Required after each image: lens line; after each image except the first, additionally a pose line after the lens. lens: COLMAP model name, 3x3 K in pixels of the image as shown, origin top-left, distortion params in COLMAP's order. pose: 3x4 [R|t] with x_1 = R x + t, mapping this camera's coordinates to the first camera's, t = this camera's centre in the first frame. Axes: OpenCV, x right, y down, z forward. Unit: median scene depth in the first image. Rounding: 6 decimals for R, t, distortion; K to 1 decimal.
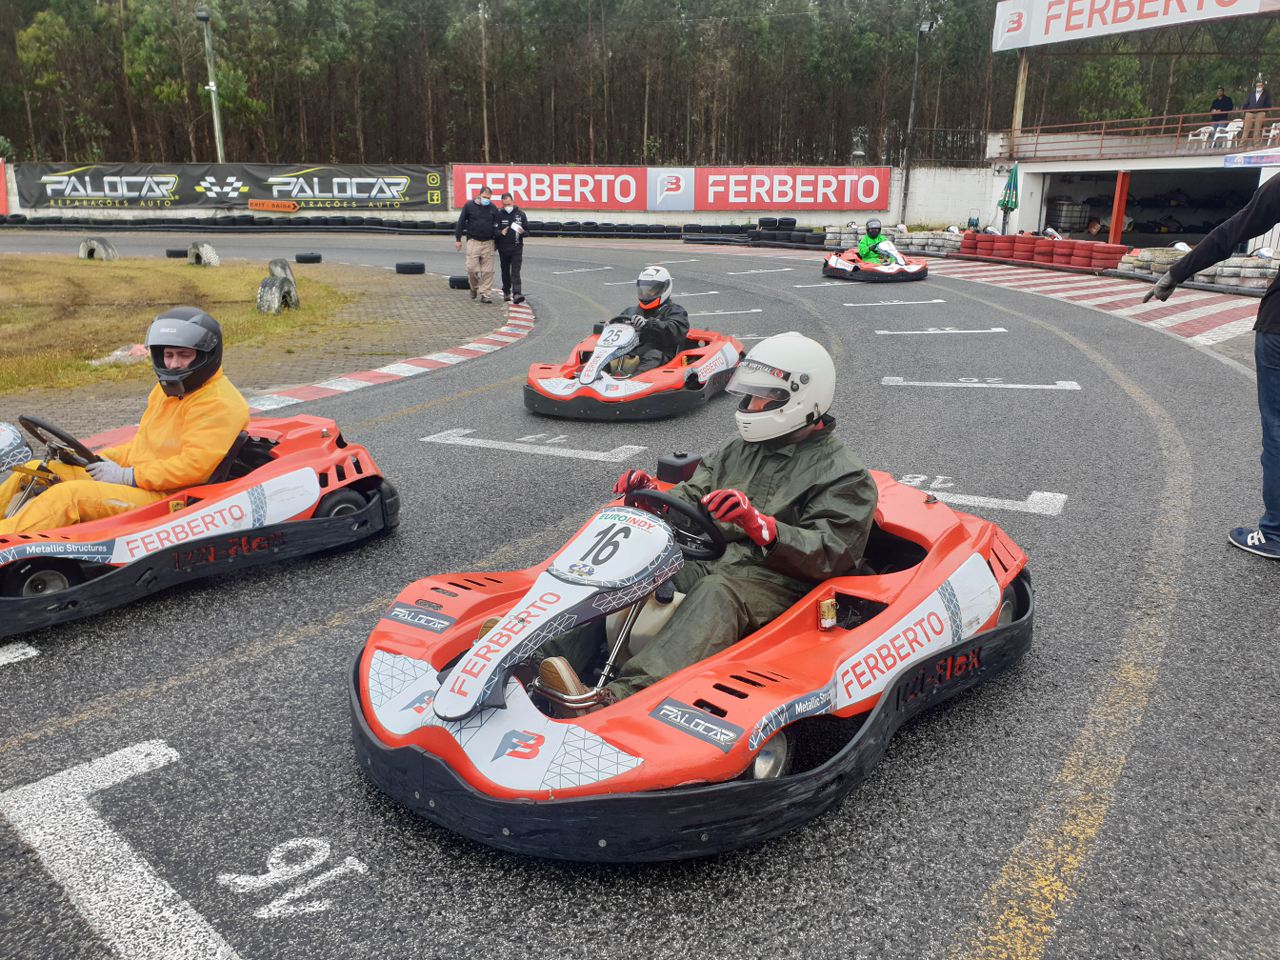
lens RADIAL K [[971.3, 0, 643.6], [0, 971.3, 472.2], [0, 0, 1]] dist [0.029665, -0.014793]
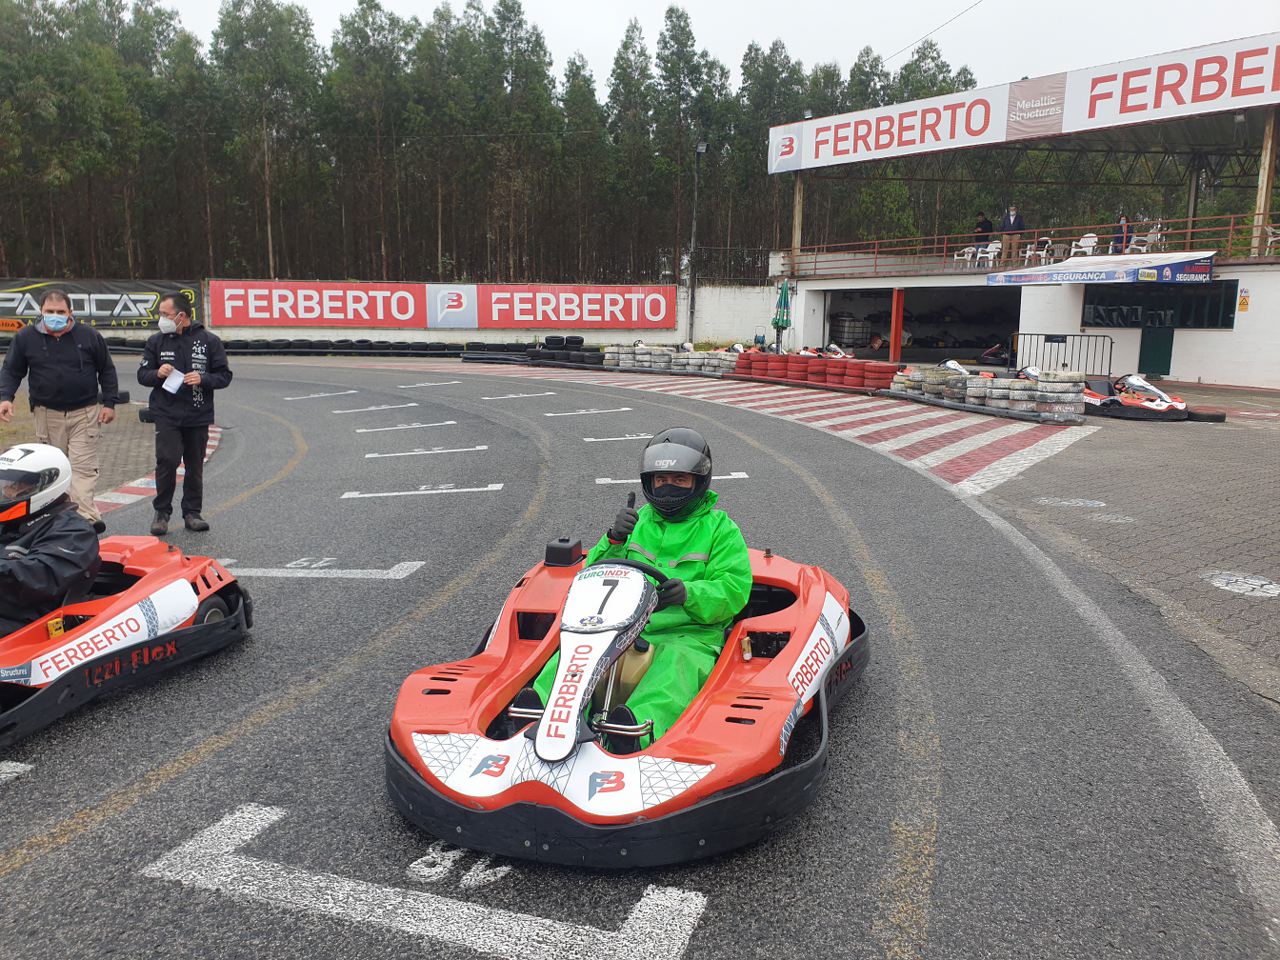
lens RADIAL K [[971.3, 0, 623.0], [0, 971.3, 470.6], [0, 0, 1]] dist [0.029665, -0.014793]
pose [[0.987673, -0.028172, 0.153975, 0.042019], [0.045563, 0.992819, -0.110609, -0.019109], [-0.149753, 0.116262, 0.981864, 0.063303]]
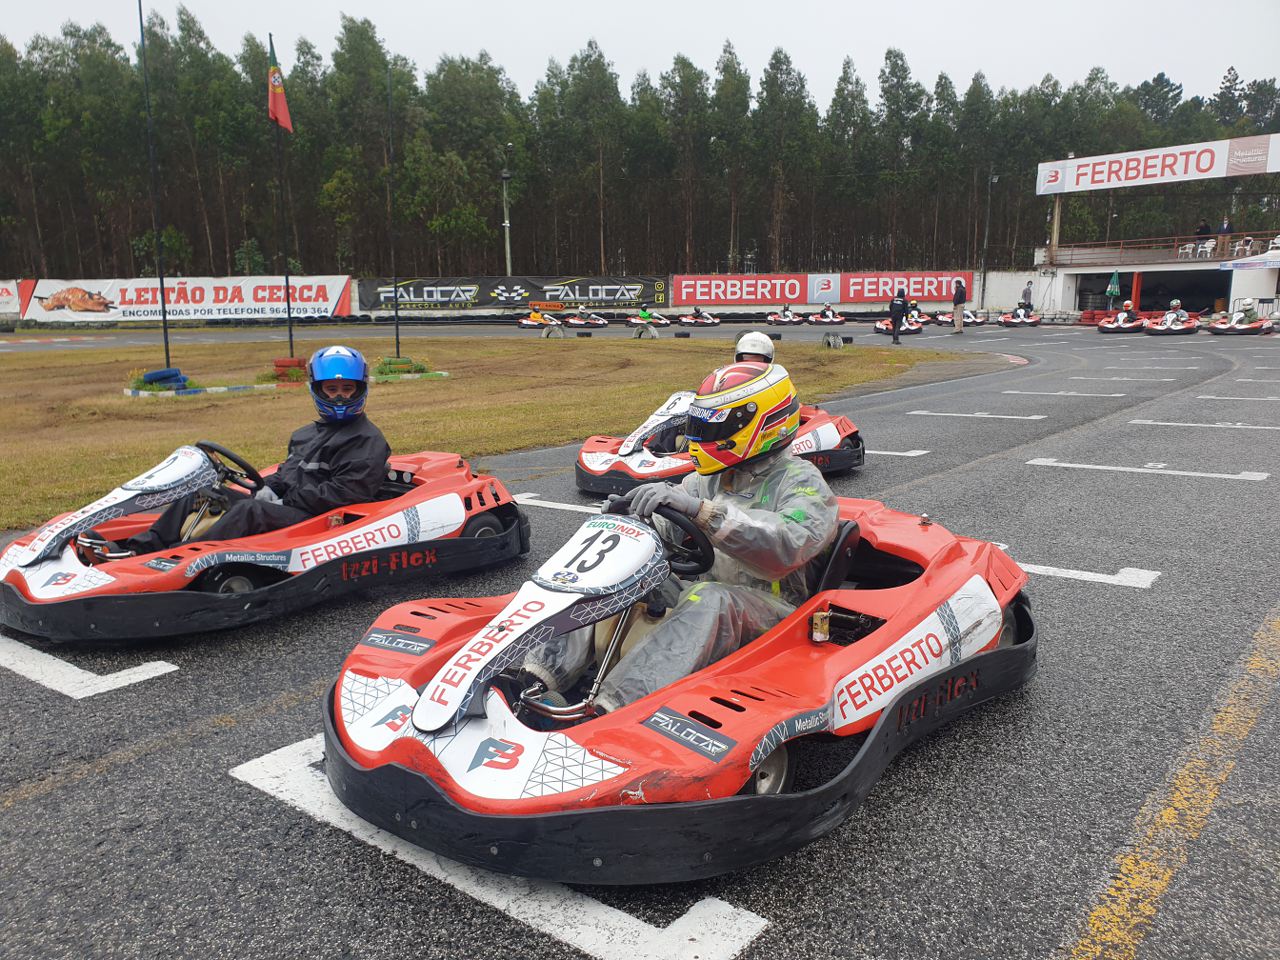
lens RADIAL K [[971.3, 0, 631.5], [0, 971.3, 469.3], [0, 0, 1]] dist [0.029665, -0.014793]
pose [[0.995948, -0.030522, 0.084592, -0.382808], [0.039046, 0.994118, -0.101015, 0.106134], [-0.081011, 0.103909, 0.991282, -0.365381]]
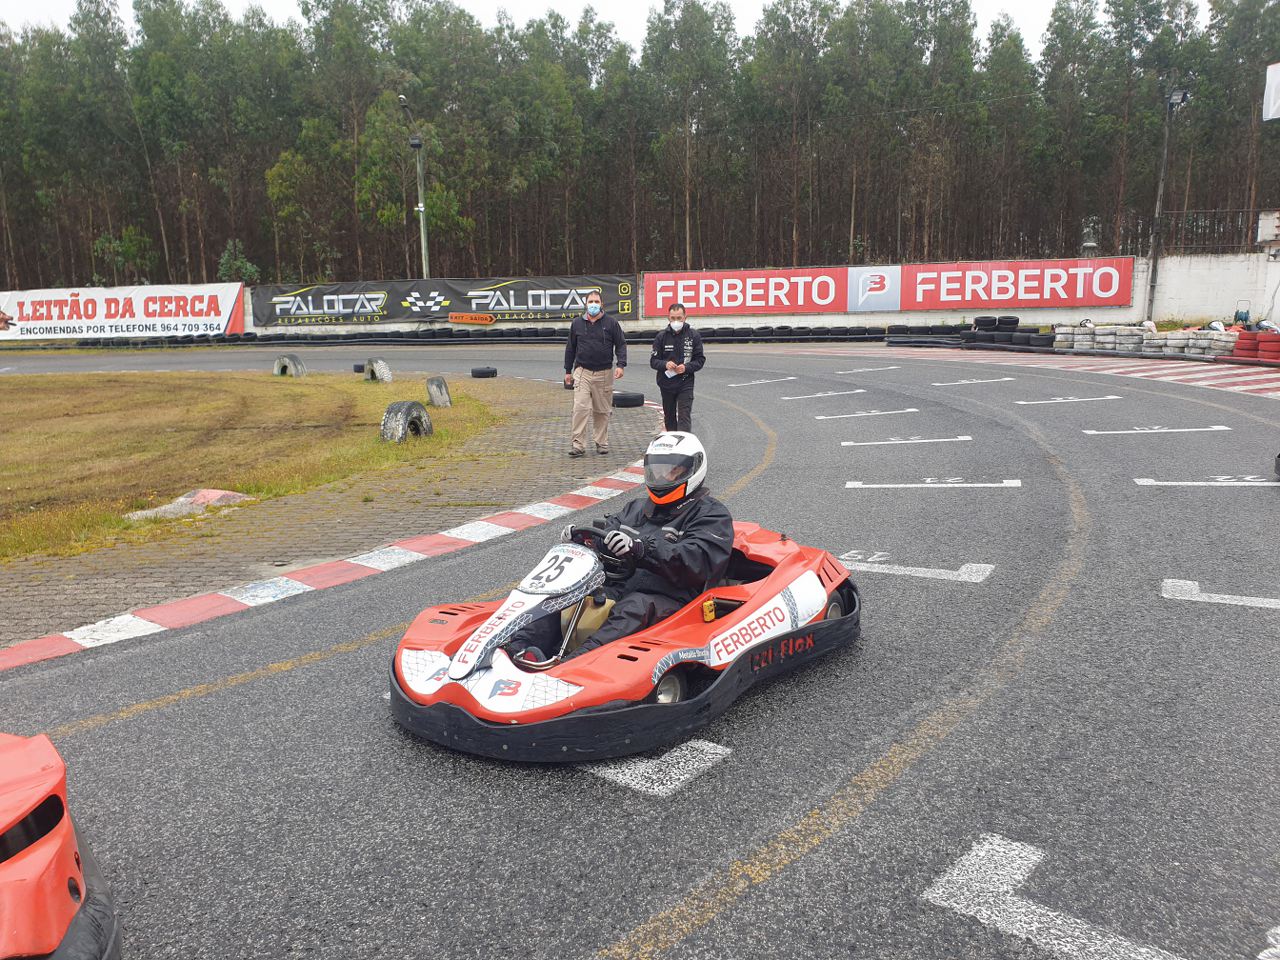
lens RADIAL K [[971.3, 0, 633.9], [0, 971.3, 473.8], [0, 0, 1]] dist [0.029665, -0.014793]
pose [[0.975211, 0.010948, -0.221004, 0.012000], [-0.032522, 0.995020, -0.094216, -0.021547], [0.218872, 0.099068, 0.970711, 0.069677]]
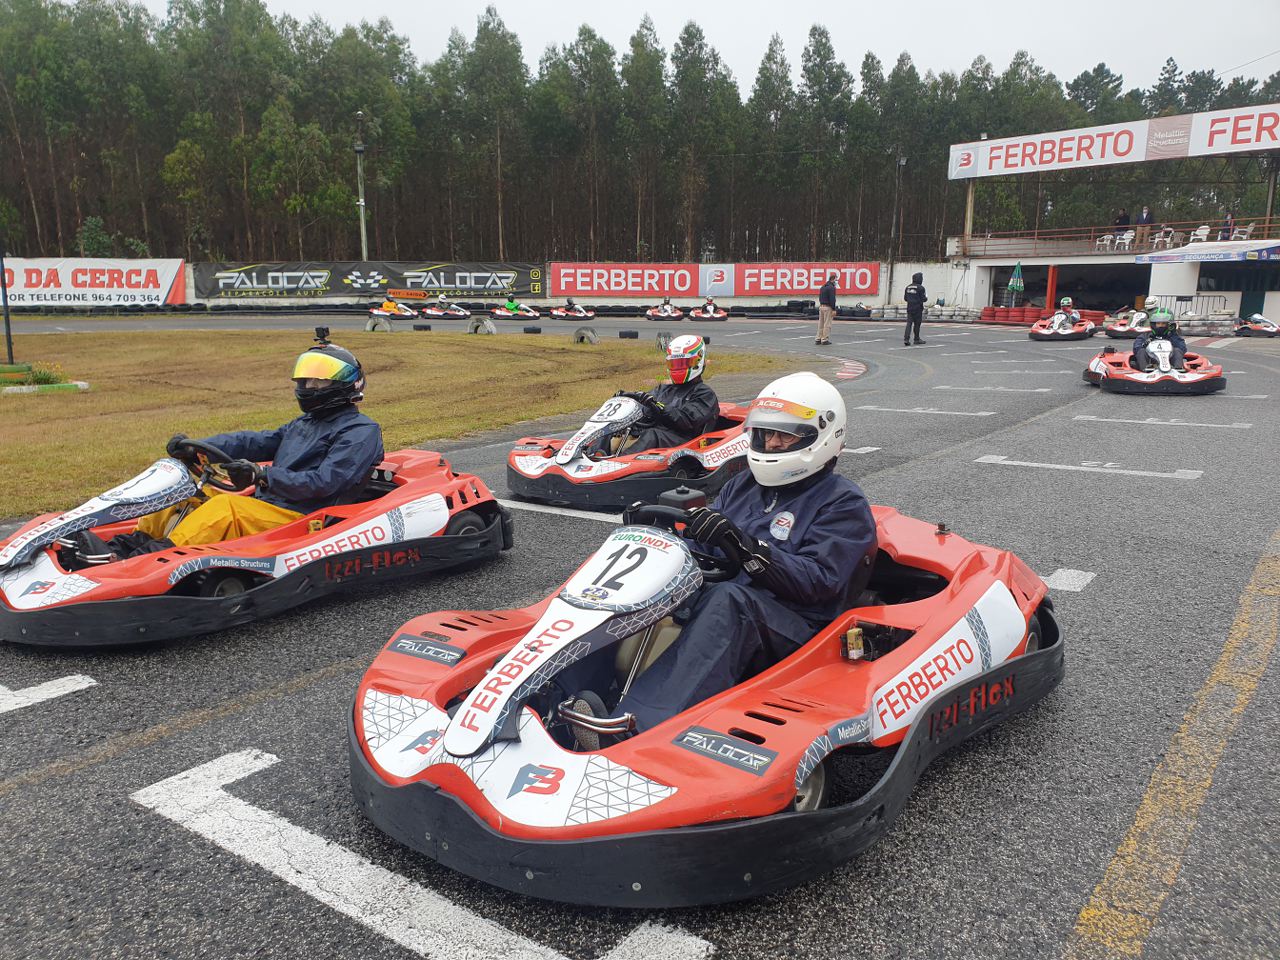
lens RADIAL K [[971.3, 0, 624.9], [0, 971.3, 473.5], [0, 0, 1]] dist [0.029665, -0.014793]
pose [[0.992394, -0.028134, 0.119842, -0.258445], [0.038499, 0.995631, -0.085069, 0.073470], [-0.116925, 0.089035, 0.989142, -0.249449]]
